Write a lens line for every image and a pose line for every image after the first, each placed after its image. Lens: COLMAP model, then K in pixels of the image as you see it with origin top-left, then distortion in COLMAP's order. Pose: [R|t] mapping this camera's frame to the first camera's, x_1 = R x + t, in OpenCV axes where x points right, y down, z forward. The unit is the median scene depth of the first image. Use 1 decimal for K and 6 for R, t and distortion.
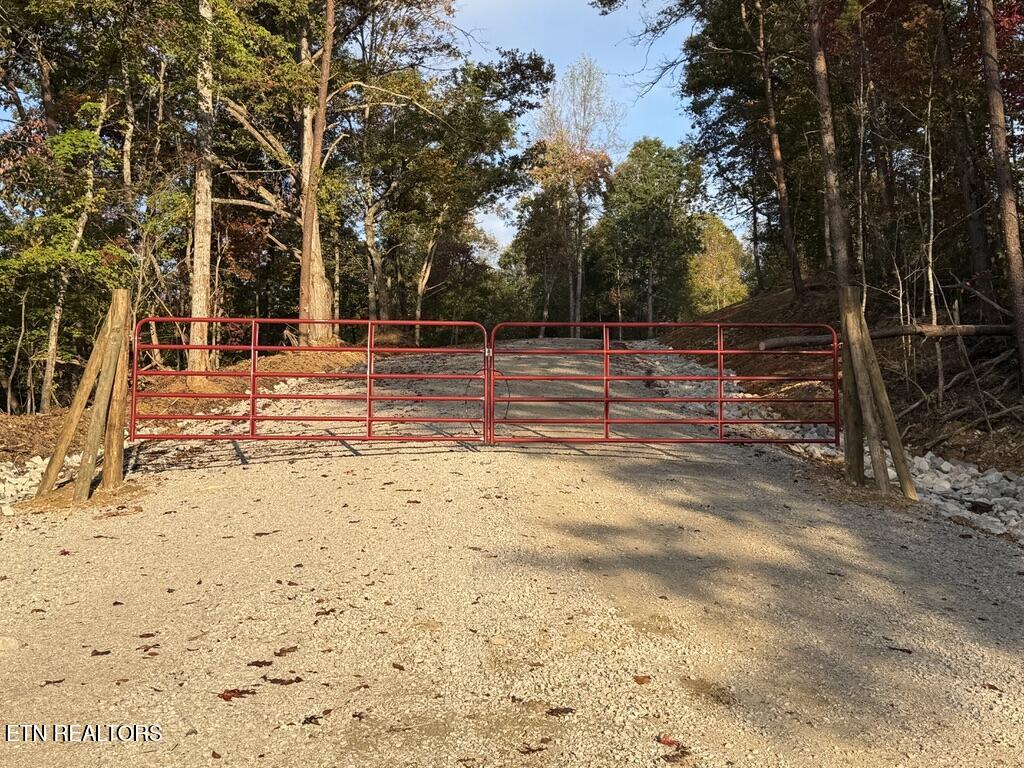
lens RADIAL K [[1270.4, 0, 512.0], [0, 1270.4, 384.0], [0, 0, 1]] dist [0.108825, -0.017272]
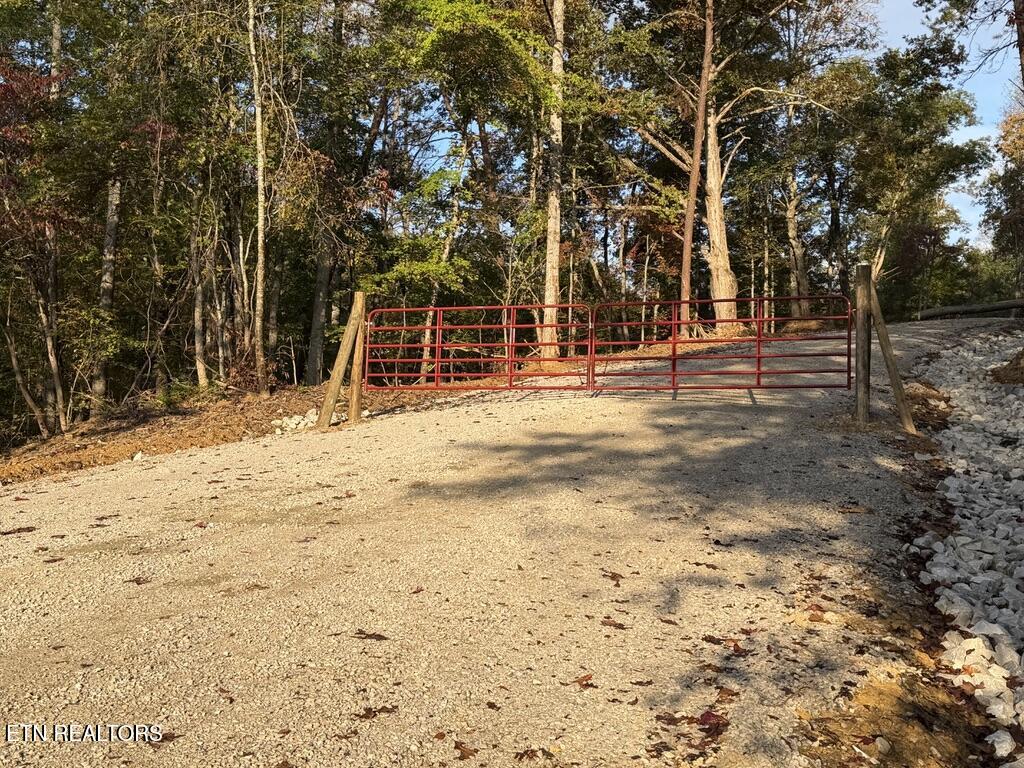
lens RADIAL K [[1270.4, 0, 512.0], [0, 1270.4, 384.0], [0, 0, 1]] dist [0.108825, -0.017272]
pose [[0.921096, -0.011890, -0.389154, 0.053252], [0.014101, 0.999897, 0.002826, 0.003958], [0.389080, -0.008090, 0.921168, -0.039536]]
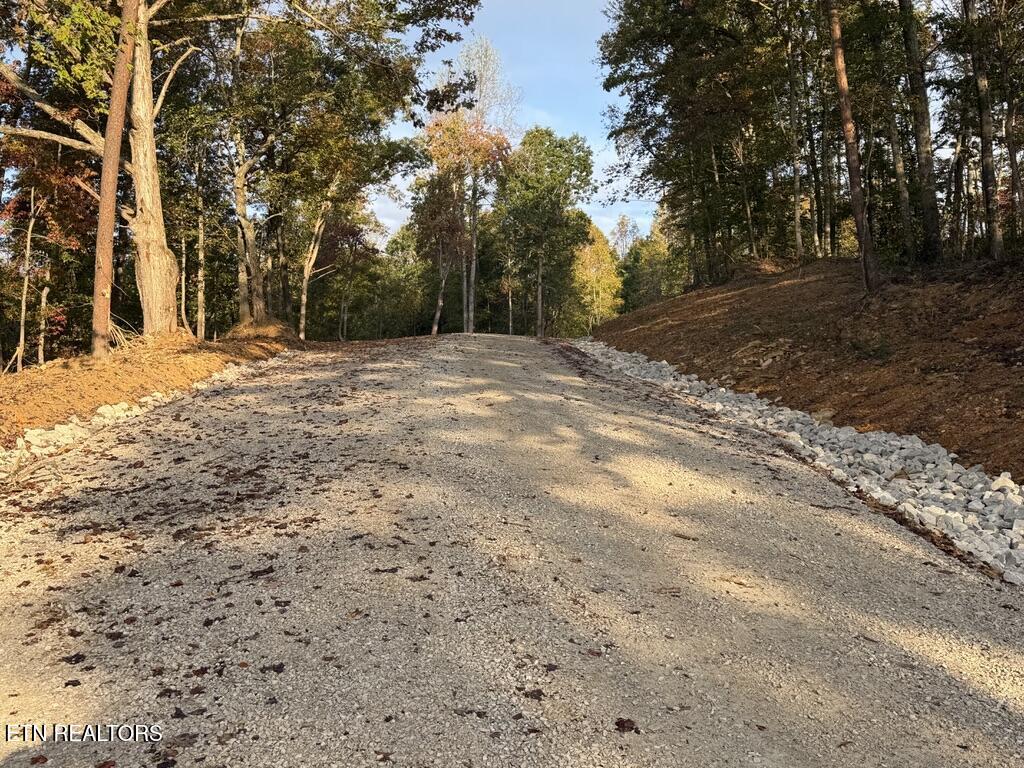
lens RADIAL K [[1083.3, 0, 512.0], [0, 1083.3, 384.0], [0, 0, 1]] dist [0.224222, -0.509366]
pose [[0.993548, 0.015195, 0.112394, -0.010831], [-0.017782, 0.999599, 0.022051, -0.012074], [-0.112014, -0.023908, 0.993419, 0.179474]]
